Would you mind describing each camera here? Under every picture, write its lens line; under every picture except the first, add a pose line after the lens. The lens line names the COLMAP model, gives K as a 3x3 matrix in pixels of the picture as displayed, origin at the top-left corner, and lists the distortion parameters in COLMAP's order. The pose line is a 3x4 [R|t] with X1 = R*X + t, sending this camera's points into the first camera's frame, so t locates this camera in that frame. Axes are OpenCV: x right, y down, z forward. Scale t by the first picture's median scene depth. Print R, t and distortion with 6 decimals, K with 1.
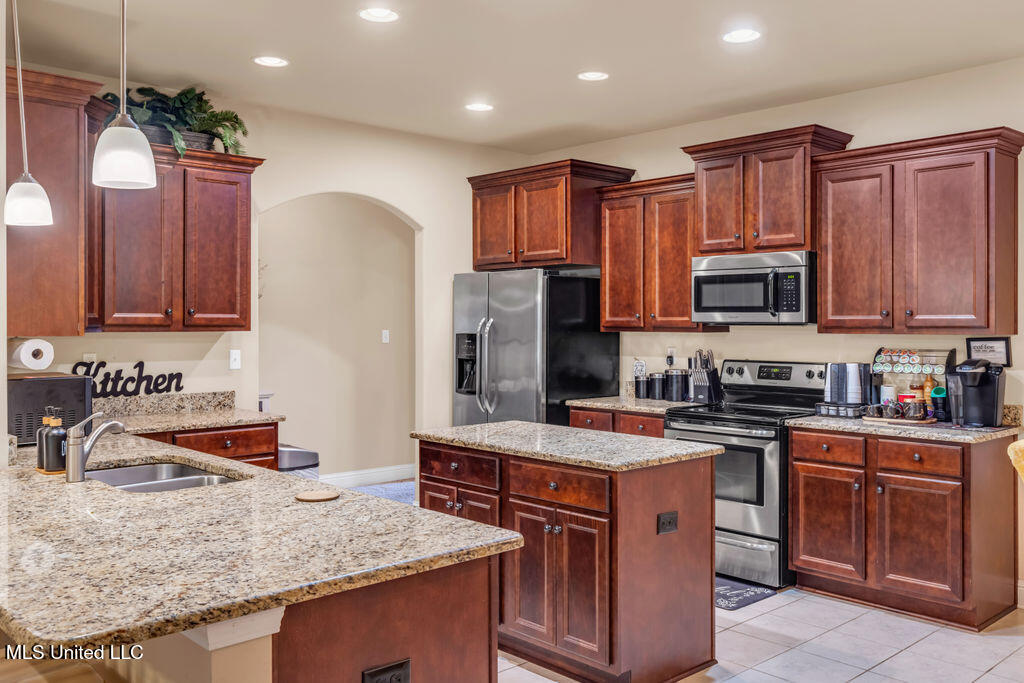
lens RADIAL K [[895.5, 0, 508.1], [0, 895.5, 322.1], [0, 0, 1]] dist [0.005382, -0.003010]
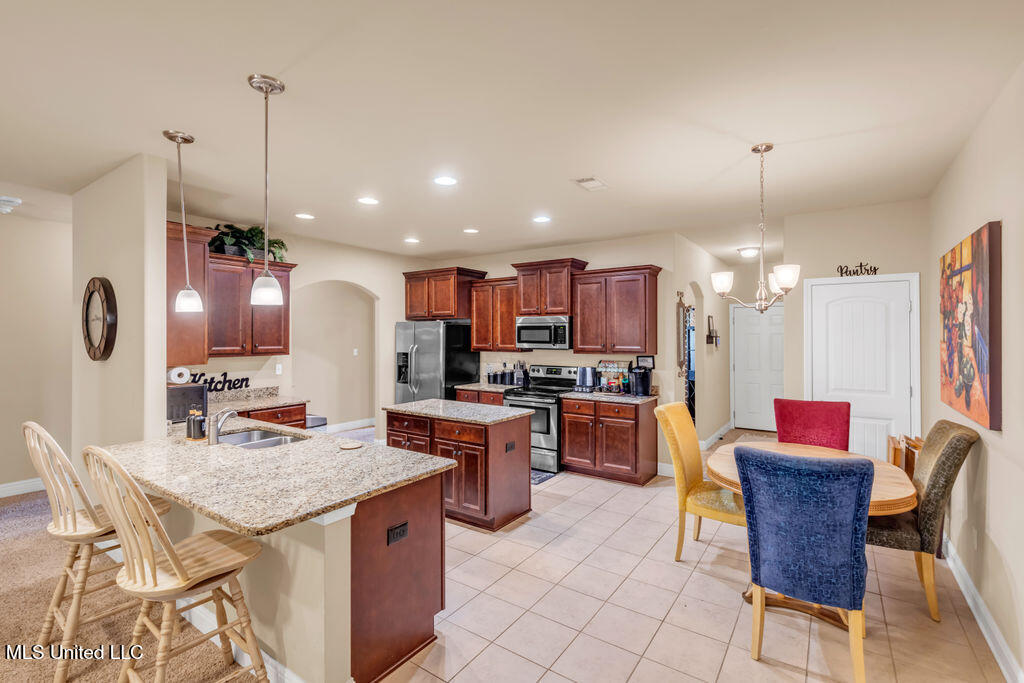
lens RADIAL K [[469.1, 0, 513.6], [0, 469.1, 332.6], [0, 0, 1]] dist [0.010845, -0.002691]
pose [[0.975614, 0.000026, 0.219496, -0.044468], [0.000913, 0.999991, -0.004176, -0.033264], [-0.219494, 0.004275, 0.975605, -0.075156]]
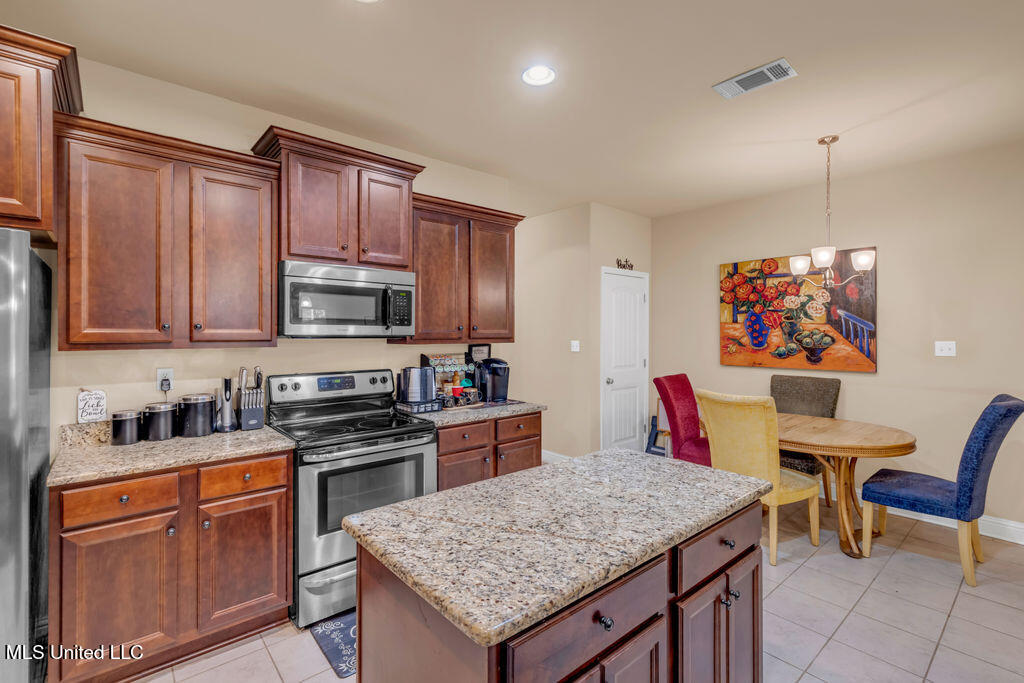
lens RADIAL K [[469.1, 0, 515.8], [0, 469.1, 332.5], [0, 0, 1]] dist [0.010845, -0.002691]
pose [[0.017852, 0.000940, 0.999840, -0.261105], [-0.001704, 0.999998, -0.000910, -0.002549], [-0.999839, -0.001687, 0.017853, 0.834654]]
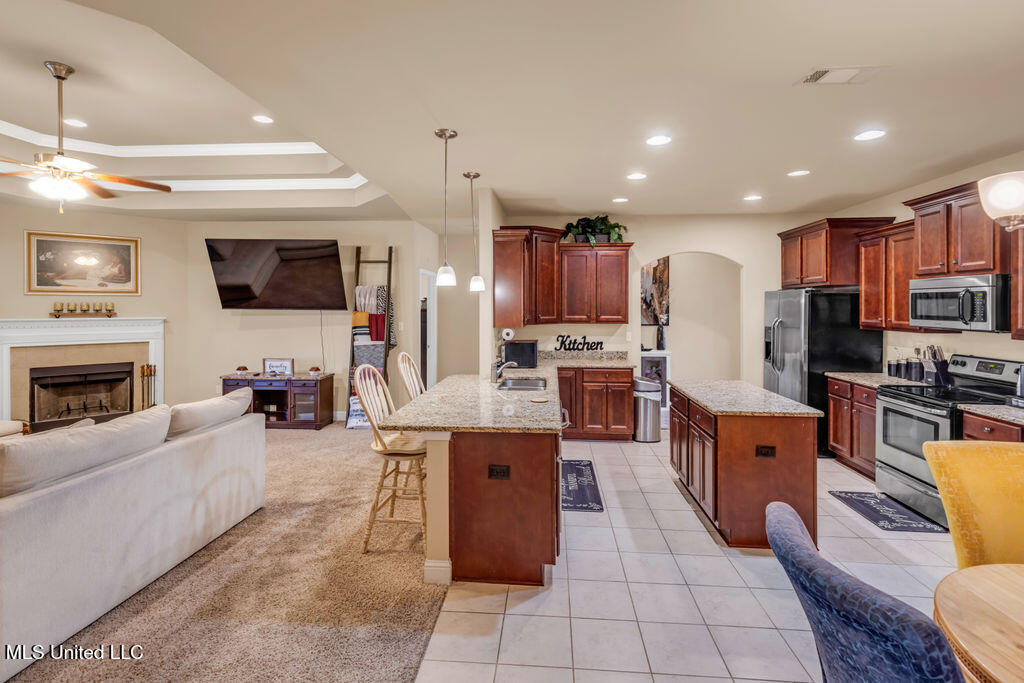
lens RADIAL K [[469.1, 0, 507.5], [0, 469.1, 308.8], [0, 0, 1]] dist [0.010845, -0.002691]
pose [[0.673335, 0.004108, -0.739326, 0.355034], [-0.000530, 0.999987, 0.005074, -0.032560], [0.739338, -0.003025, 0.673328, 0.037467]]
